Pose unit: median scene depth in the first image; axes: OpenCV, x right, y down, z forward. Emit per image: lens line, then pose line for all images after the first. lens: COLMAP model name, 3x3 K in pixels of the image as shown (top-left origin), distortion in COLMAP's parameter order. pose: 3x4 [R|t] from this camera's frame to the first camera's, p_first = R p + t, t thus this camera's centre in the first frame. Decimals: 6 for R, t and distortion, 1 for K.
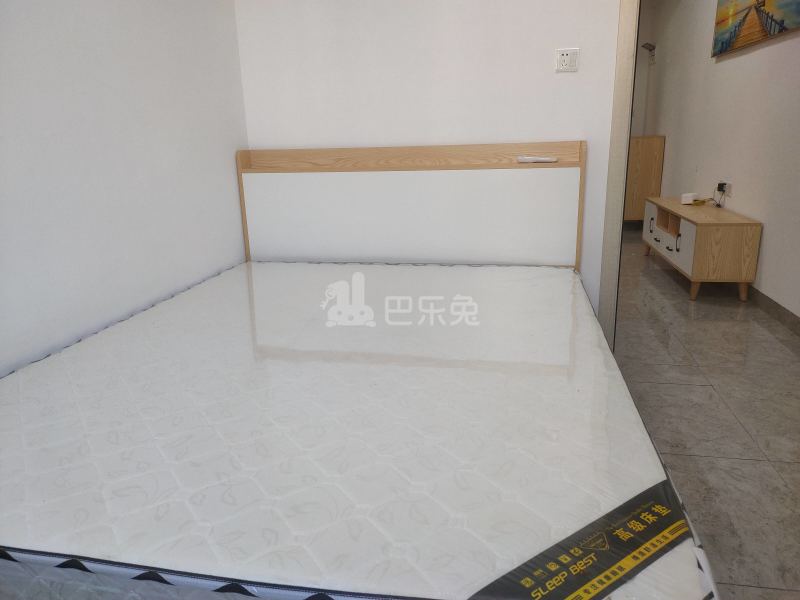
lens RADIAL K [[613.7, 0, 400.0], [0, 613.7, 300.0], [0, 0, 1]] dist [0.032802, -0.010205]
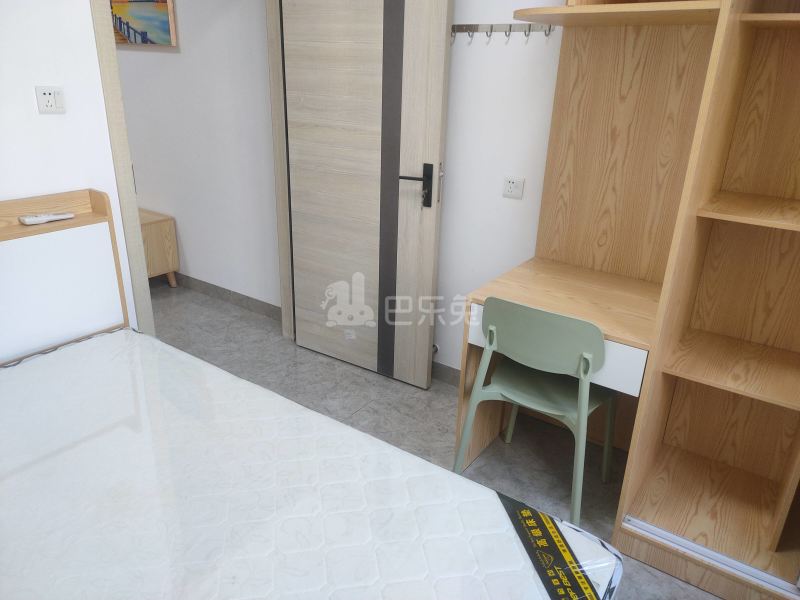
lens RADIAL K [[613.7, 0, 400.0], [0, 613.7, 300.0], [0, 0, 1]] dist [0.032802, -0.010205]
pose [[0.411917, -0.302468, 0.859556, -0.329020], [0.197004, 0.950553, 0.240080, -0.226541], [-0.889670, 0.070443, 0.451137, 0.201243]]
